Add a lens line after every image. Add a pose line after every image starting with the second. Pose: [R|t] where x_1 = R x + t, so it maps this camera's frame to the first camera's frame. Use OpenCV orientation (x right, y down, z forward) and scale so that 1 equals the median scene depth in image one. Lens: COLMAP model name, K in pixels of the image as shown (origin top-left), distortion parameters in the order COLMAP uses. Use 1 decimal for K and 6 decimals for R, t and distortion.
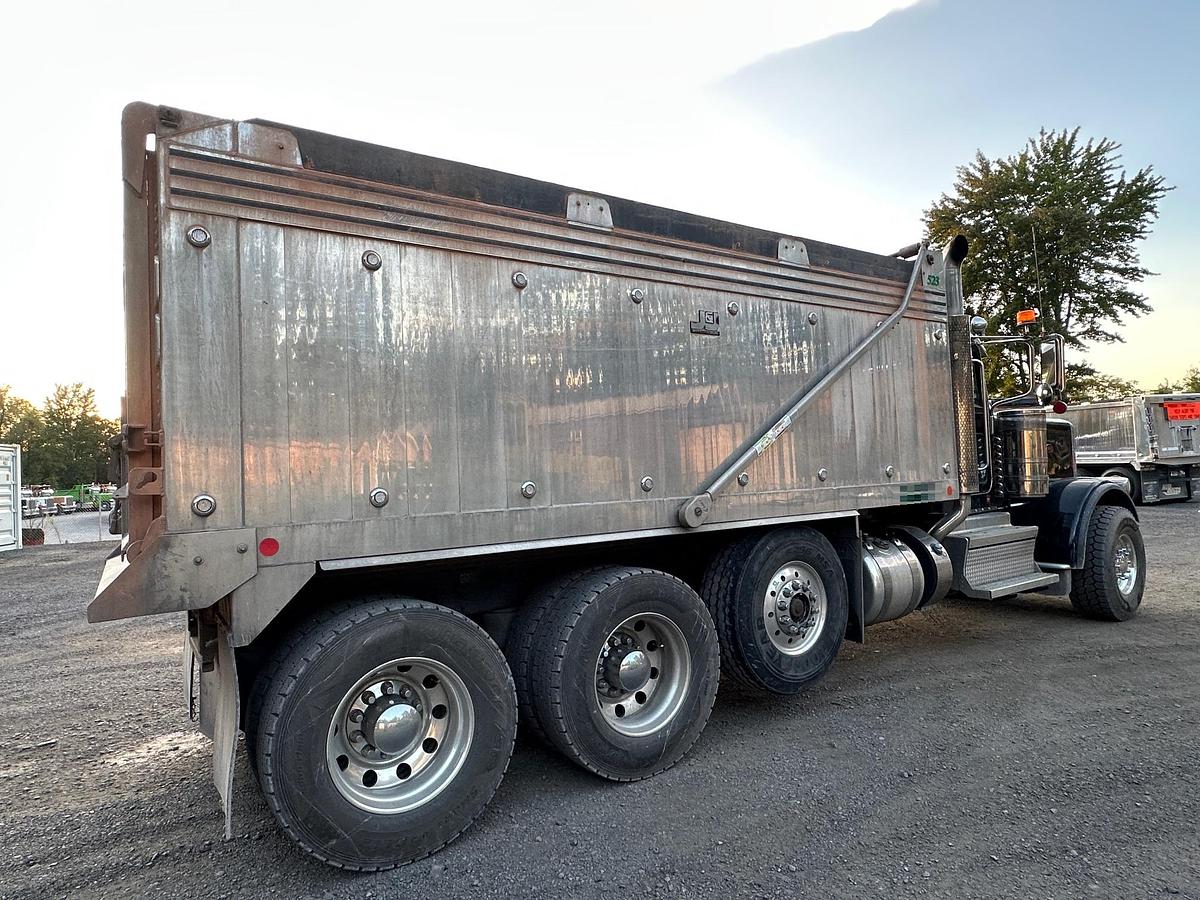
lens RADIAL K [[716.1, 0, 601.4], [0, 716.1, 451.4], [0, 0, 1]] dist [-0.001896, 0.000806]
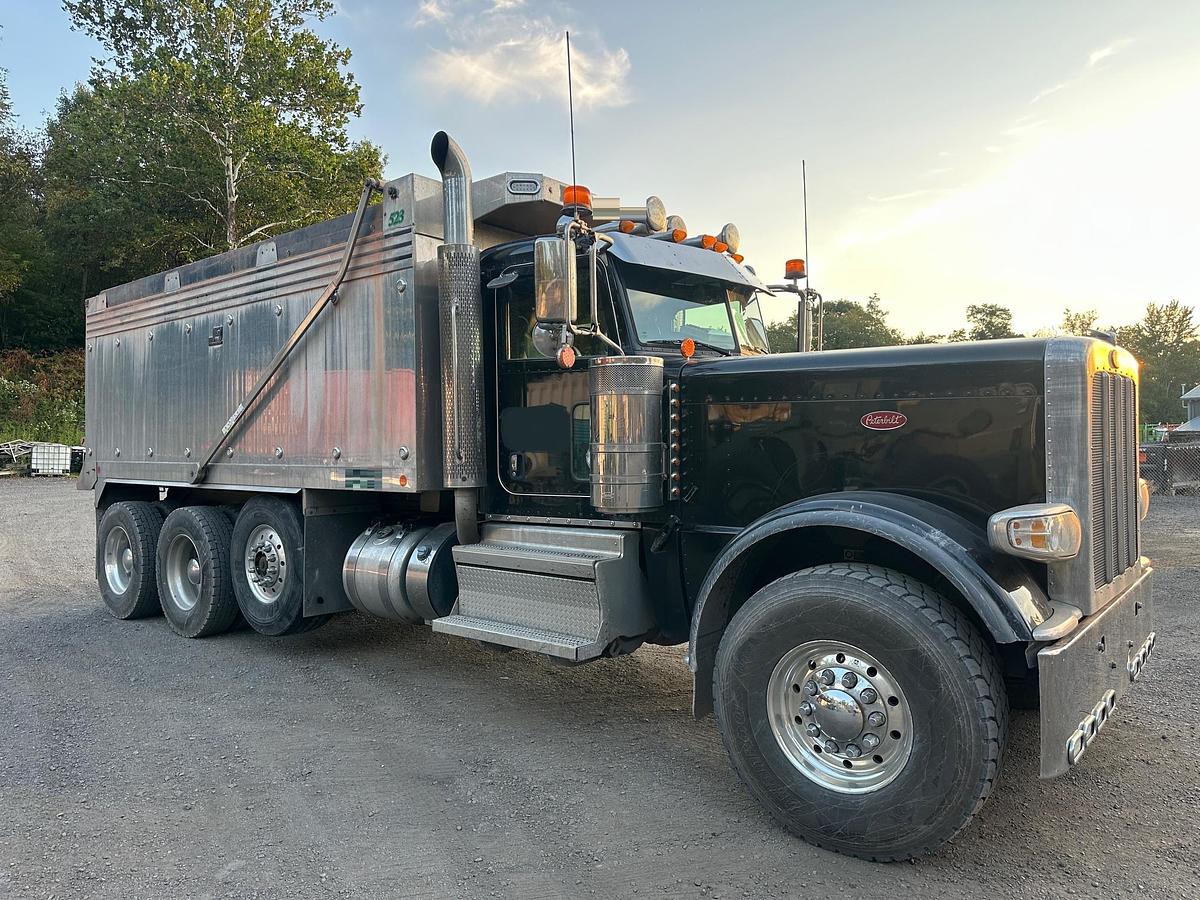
lens RADIAL K [[843.8, 0, 593.5], [0, 843.8, 444.7], [0, 0, 1]] dist [0.035610, -0.043174]
pose [[0.277051, 0.042073, -0.959934, 1.677425], [0.029202, 0.998211, 0.052179, -0.033498], [0.960411, -0.042488, 0.275326, 1.092240]]
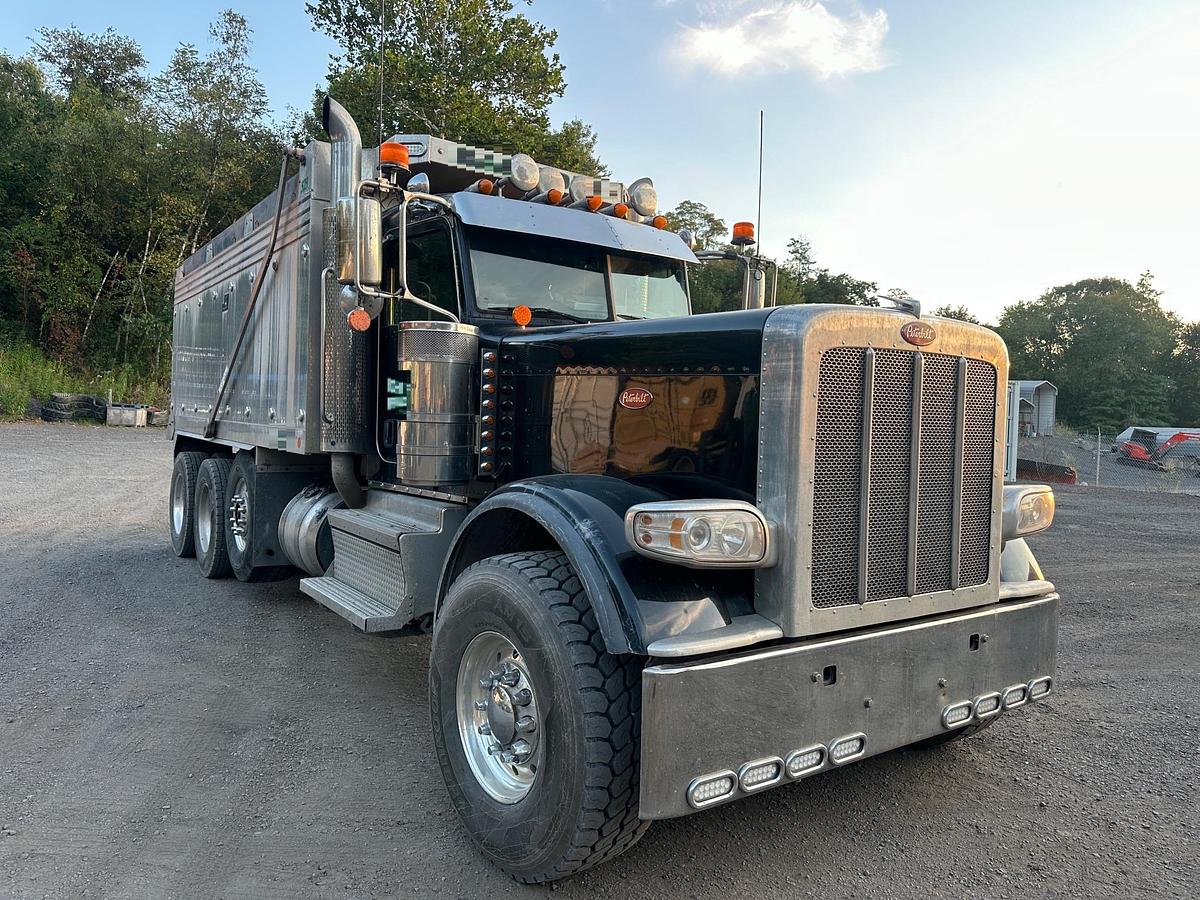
lens RADIAL K [[843.8, 0, 599.2], [0, 843.8, 444.1], [0, 0, 1]] dist [0.035610, -0.043174]
pose [[0.016173, 0.073650, -0.997153, 1.694821], [-0.005058, 0.997277, 0.073577, -0.019840], [0.999856, 0.003853, 0.016501, 1.537759]]
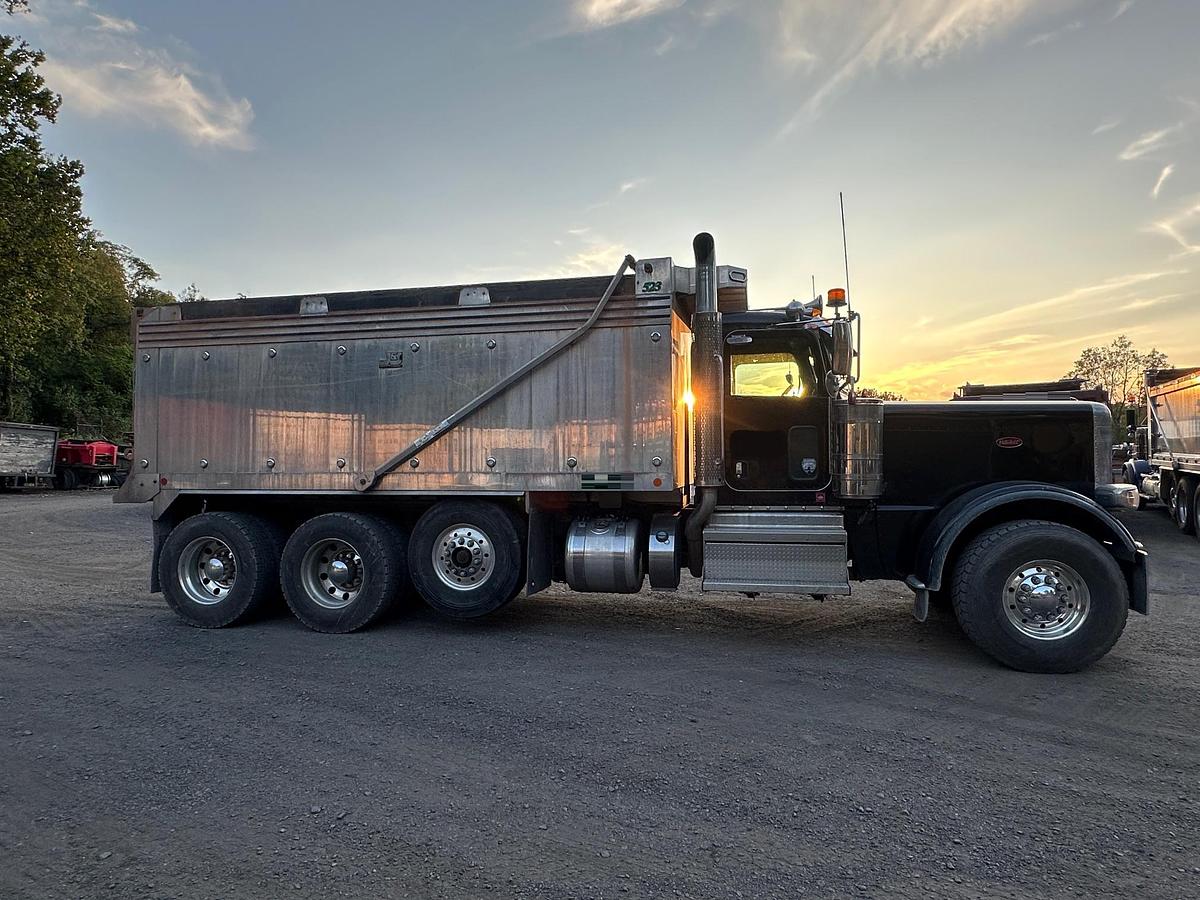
lens RADIAL K [[716.1, 0, 588.1], [0, 716.1, 451.5], [0, 0, 1]] dist [-0.001896, 0.000806]
pose [[0.695711, 0.028388, -0.717761, 1.366905], [-0.000374, 0.999233, 0.039158, -0.039040], [0.718322, -0.026975, 0.695188, 0.204370]]
